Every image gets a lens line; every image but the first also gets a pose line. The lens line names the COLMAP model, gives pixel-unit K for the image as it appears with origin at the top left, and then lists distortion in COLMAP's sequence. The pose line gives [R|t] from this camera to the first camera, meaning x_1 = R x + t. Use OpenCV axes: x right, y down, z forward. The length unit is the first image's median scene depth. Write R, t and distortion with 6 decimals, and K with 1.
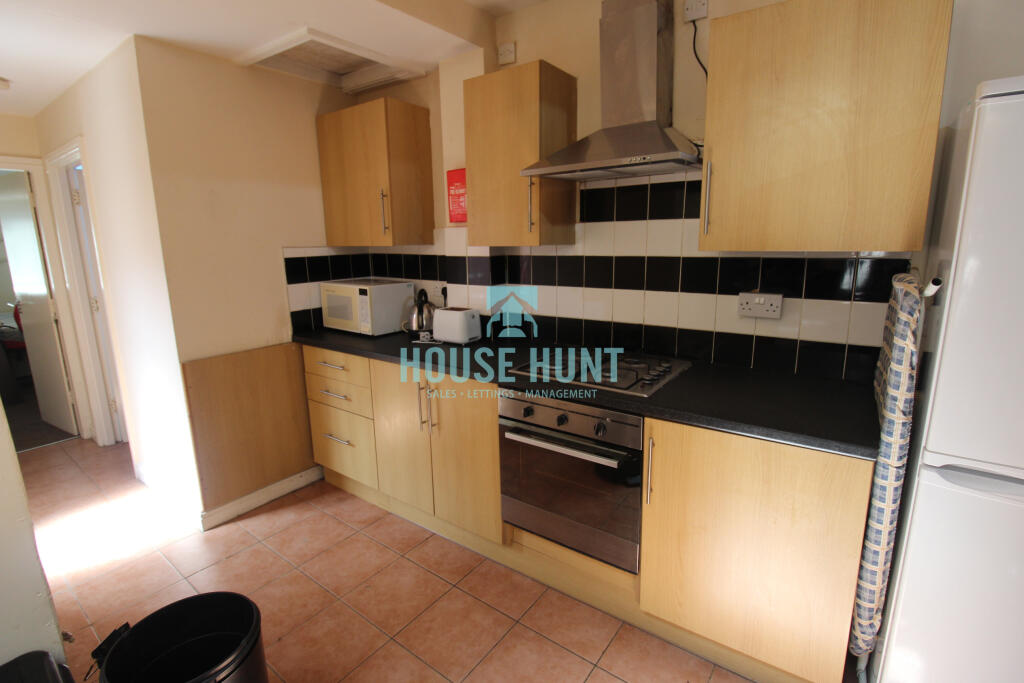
lens RADIAL K [[475.5, 0, 514.2], [0, 475.5, 333.8], [0, 0, 1]] dist [0.000493, -0.014833]
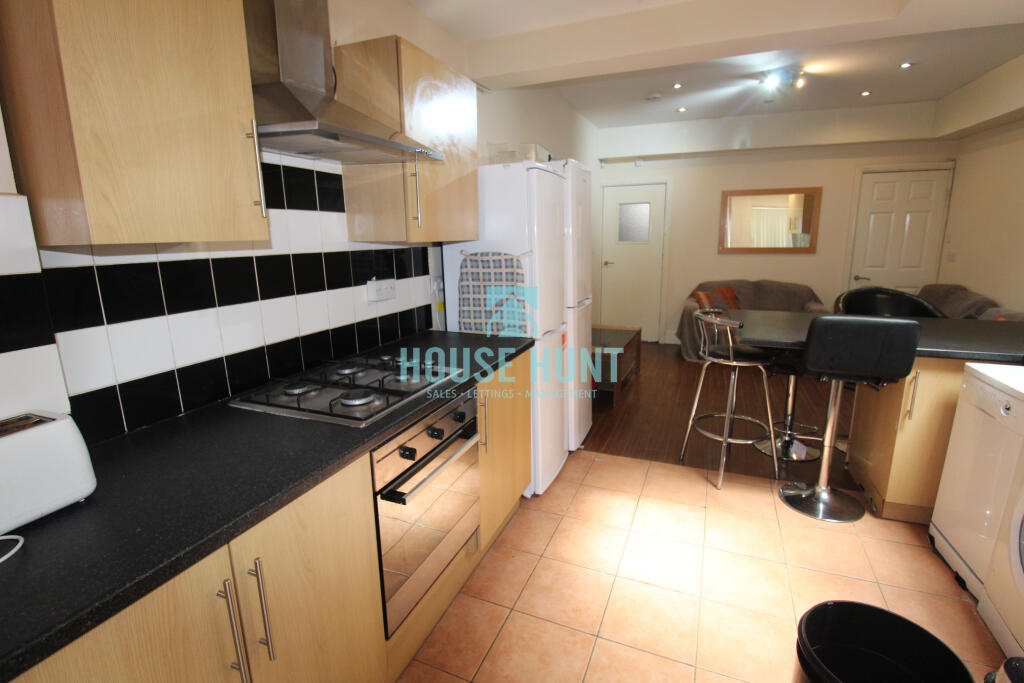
lens RADIAL K [[475.5, 0, 514.2], [0, 475.5, 333.8], [0, 0, 1]] dist [0.000493, -0.014833]
pose [[-0.227139, -0.184287, 0.956267, -0.502367], [0.208886, 0.949859, 0.232668, -0.115588], [-0.951196, 0.252598, -0.177255, 0.658419]]
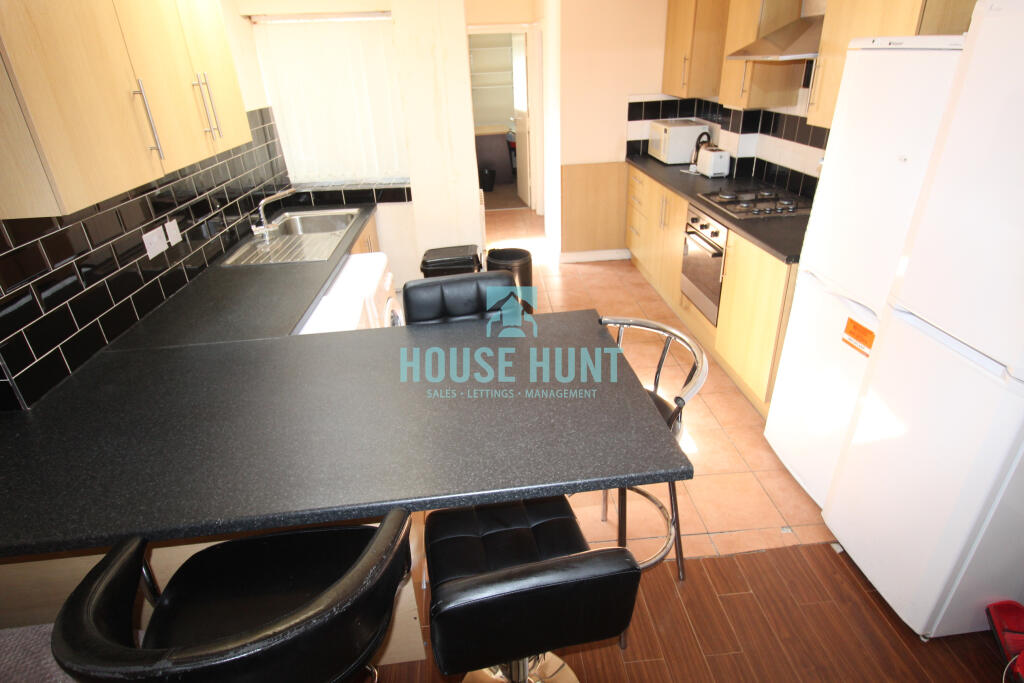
lens RADIAL K [[558.1, 0, 515.4], [0, 558.1, 336.8], [0, 0, 1]] dist [0.001748, -0.013388]
pose [[0.652107, 0.330393, -0.682347, 0.746429], [-0.118470, 0.933395, 0.338731, -0.024159], [0.748813, -0.140051, 0.647815, -0.524169]]
